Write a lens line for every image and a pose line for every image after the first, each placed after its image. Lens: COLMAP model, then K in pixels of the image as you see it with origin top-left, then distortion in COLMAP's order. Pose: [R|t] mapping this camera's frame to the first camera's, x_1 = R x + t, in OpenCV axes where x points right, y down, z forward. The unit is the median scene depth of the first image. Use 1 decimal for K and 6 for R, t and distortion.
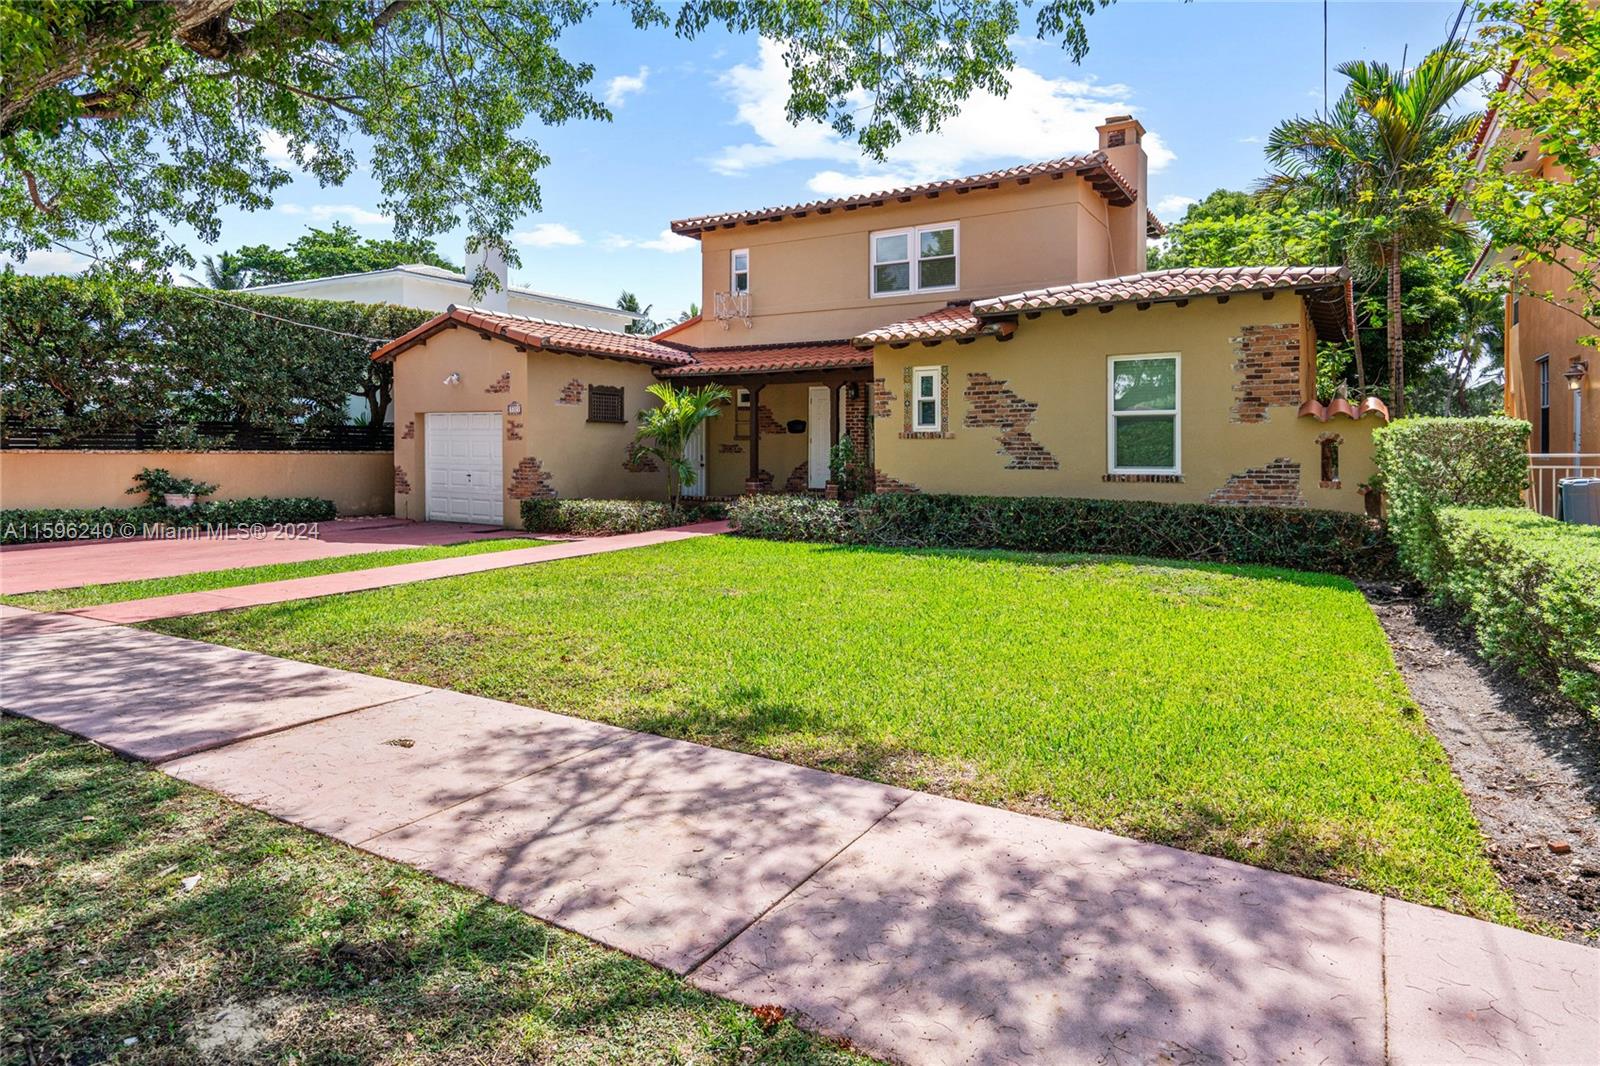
lens RADIAL K [[898.8, 0, 713.7], [0, 898.8, 558.4], [0, 0, 1]] dist [0.000478, 0.000119]
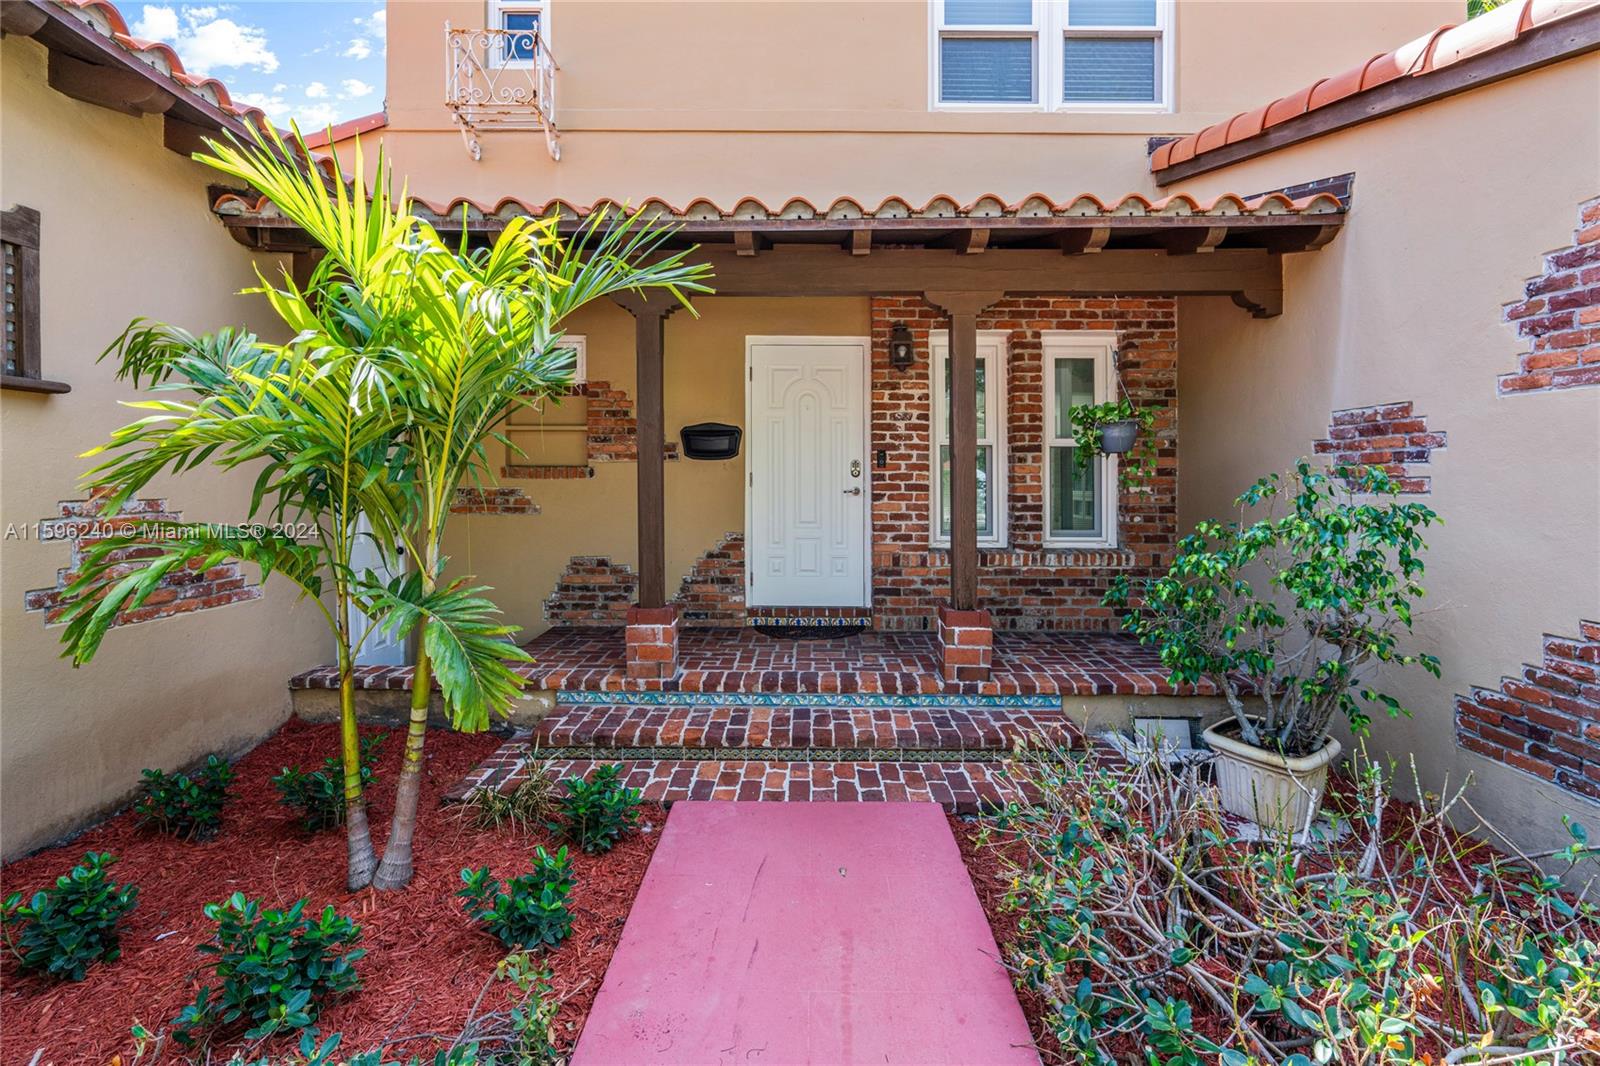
lens RADIAL K [[758.9, 0, 794.4], [0, 758.9, 495.0], [0, 0, 1]] dist [-0.003426, 0.000226]
pose [[0.816093, -0.012276, 0.577790, -0.072436], [0.071029, 0.994325, -0.079199, -0.122311], [-0.573539, 0.105674, 0.812334, 0.912926]]
